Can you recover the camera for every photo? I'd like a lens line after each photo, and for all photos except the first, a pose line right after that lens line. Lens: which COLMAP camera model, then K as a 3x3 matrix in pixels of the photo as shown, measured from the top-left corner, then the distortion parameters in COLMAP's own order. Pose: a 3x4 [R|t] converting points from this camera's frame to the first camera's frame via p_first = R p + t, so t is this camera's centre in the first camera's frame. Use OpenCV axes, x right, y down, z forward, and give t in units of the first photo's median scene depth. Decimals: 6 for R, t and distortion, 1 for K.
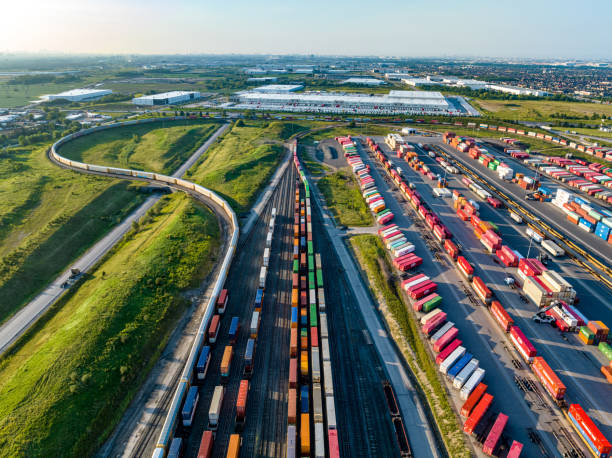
lens RADIAL K [[430.4, 0, 306.0], [0, 430.4, 229.0], [0, 0, 1]] dist [-0.033315, 0.019392]
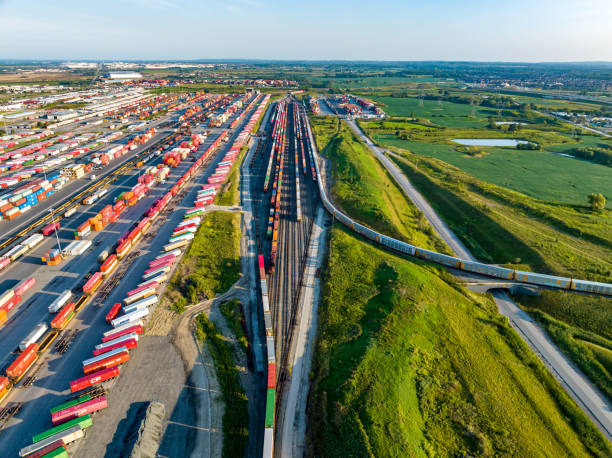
lens RADIAL K [[430.4, 0, 306.0], [0, 430.4, 229.0], [0, 0, 1]] dist [-0.033315, 0.019392]
pose [[-0.999703, -0.005195, -0.023825, -0.067959], [-0.020228, 0.722315, 0.691269, -0.738118], [0.013619, 0.691545, -0.722205, 1.792281]]
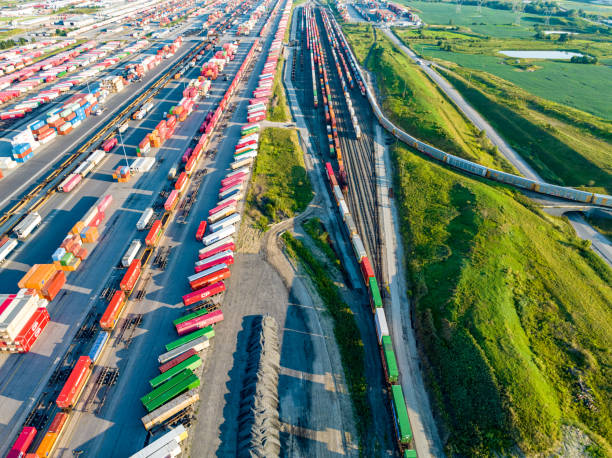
lens RADIAL K [[430.4, 0, 306.0], [0, 430.4, 229.0], [0, 0, 1]] dist [-0.033315, 0.019392]
pose [[-0.999883, -0.015239, -0.000989, 0.045796], [-0.009594, 0.576505, 0.817037, -0.735395], [-0.011881, 0.816951, -0.576584, 1.785615]]
